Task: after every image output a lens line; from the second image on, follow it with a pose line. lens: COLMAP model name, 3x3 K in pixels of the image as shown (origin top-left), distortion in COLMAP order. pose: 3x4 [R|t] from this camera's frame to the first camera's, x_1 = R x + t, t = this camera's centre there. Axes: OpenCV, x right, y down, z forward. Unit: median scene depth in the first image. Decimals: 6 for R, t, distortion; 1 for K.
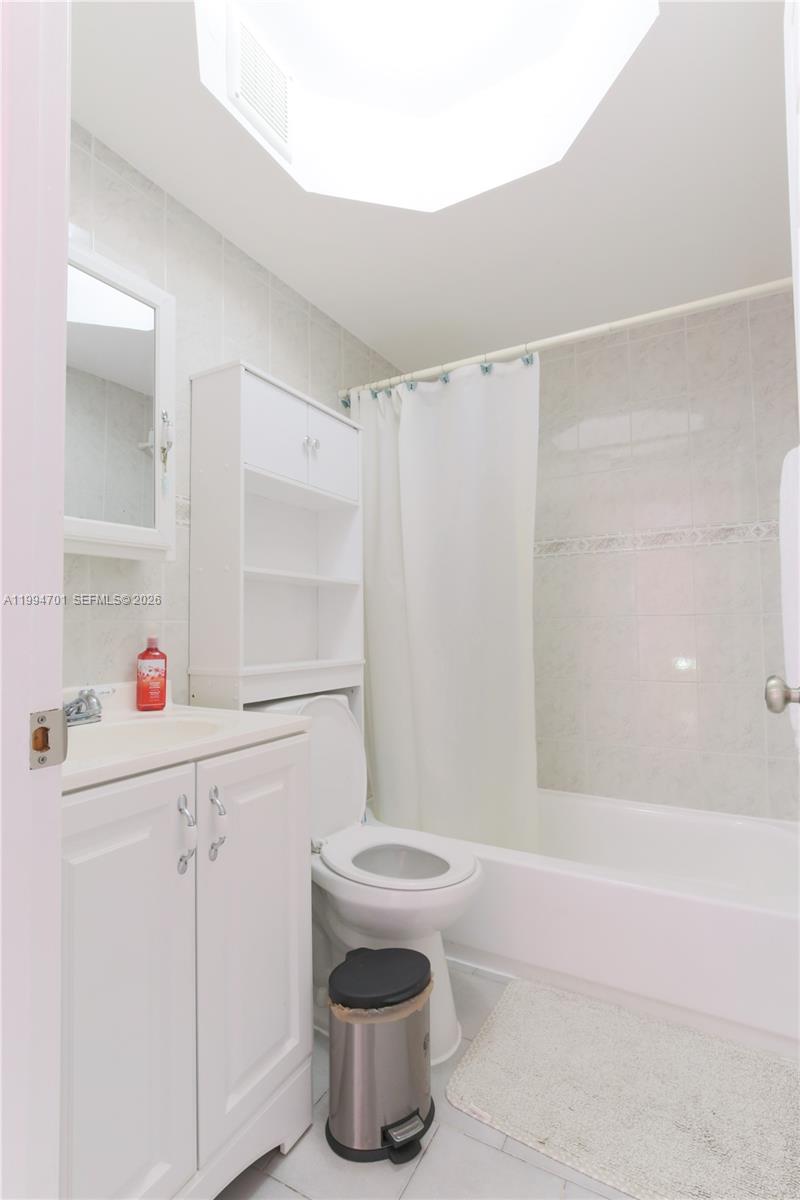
lens RADIAL K [[578.6, 0, 400.0], [0, 578.6, 600.0], [0, 0, 1]] dist [0.000788, -0.000023]
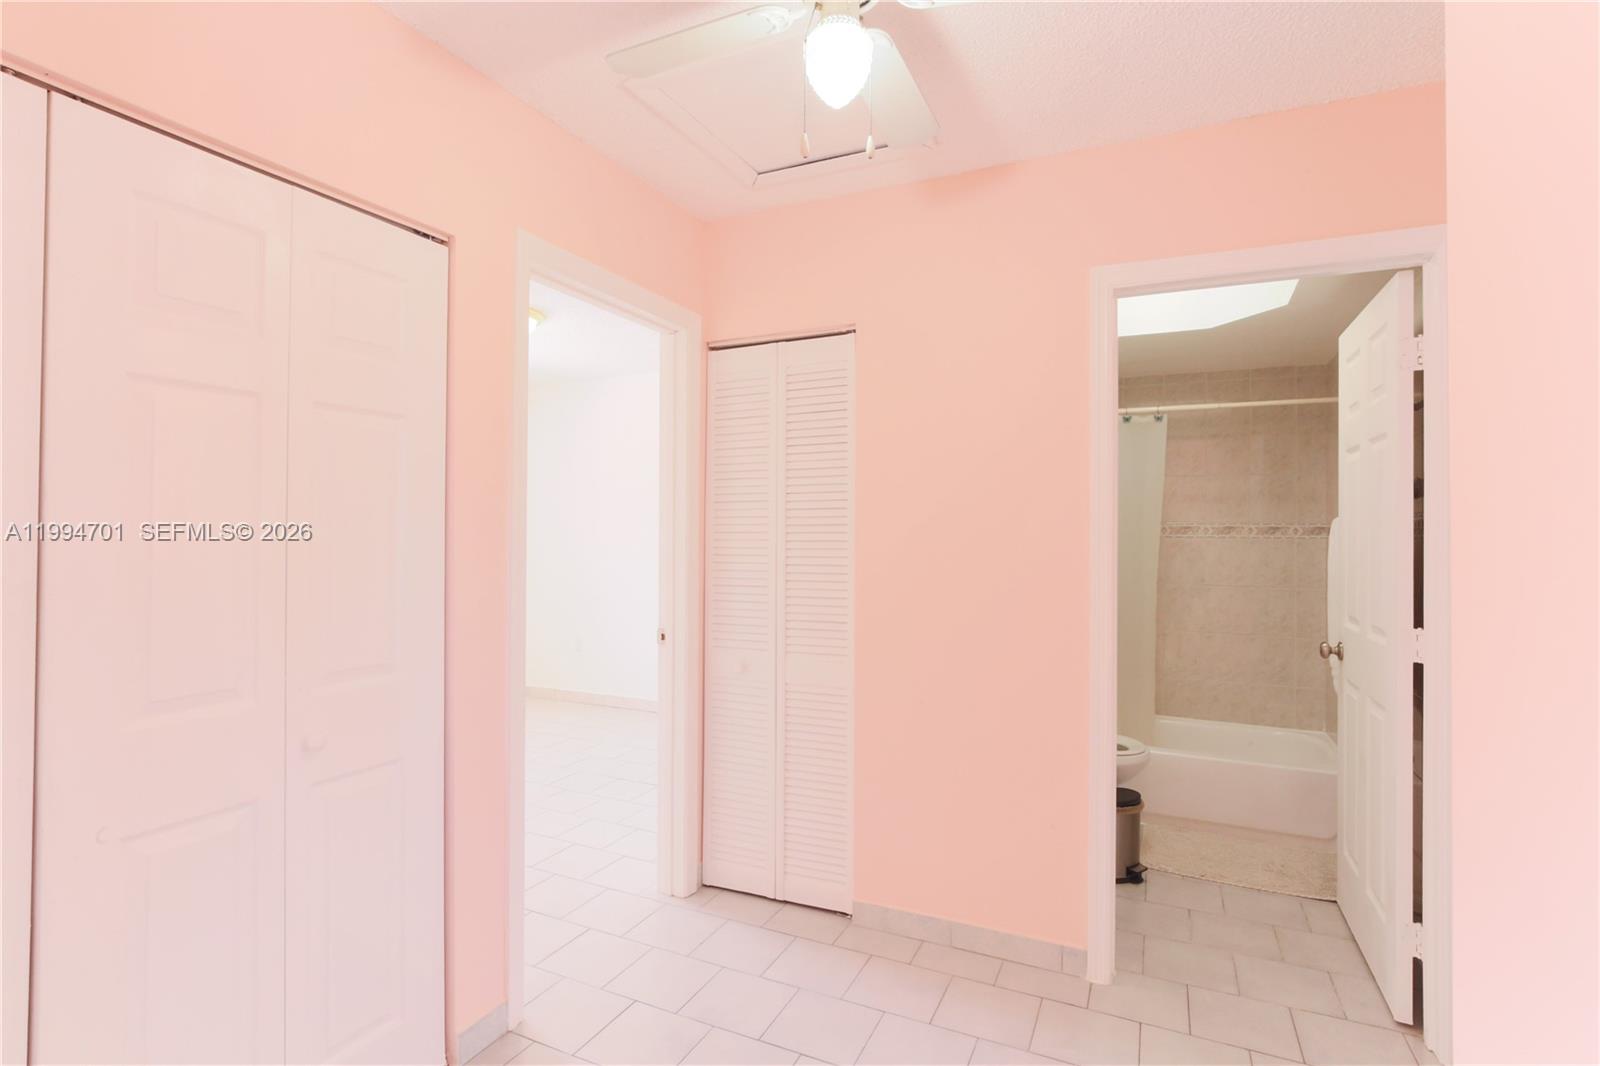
lens RADIAL K [[771.5, 0, 800.4], [0, 771.5, 519.2], [0, 0, 1]] dist [0.000788, -0.000023]
pose [[0.997218, 0.026505, 0.069667, -0.806145], [-0.028724, 0.999105, 0.031040, -0.188240], [-0.068782, -0.032955, 0.997087, -0.892230]]
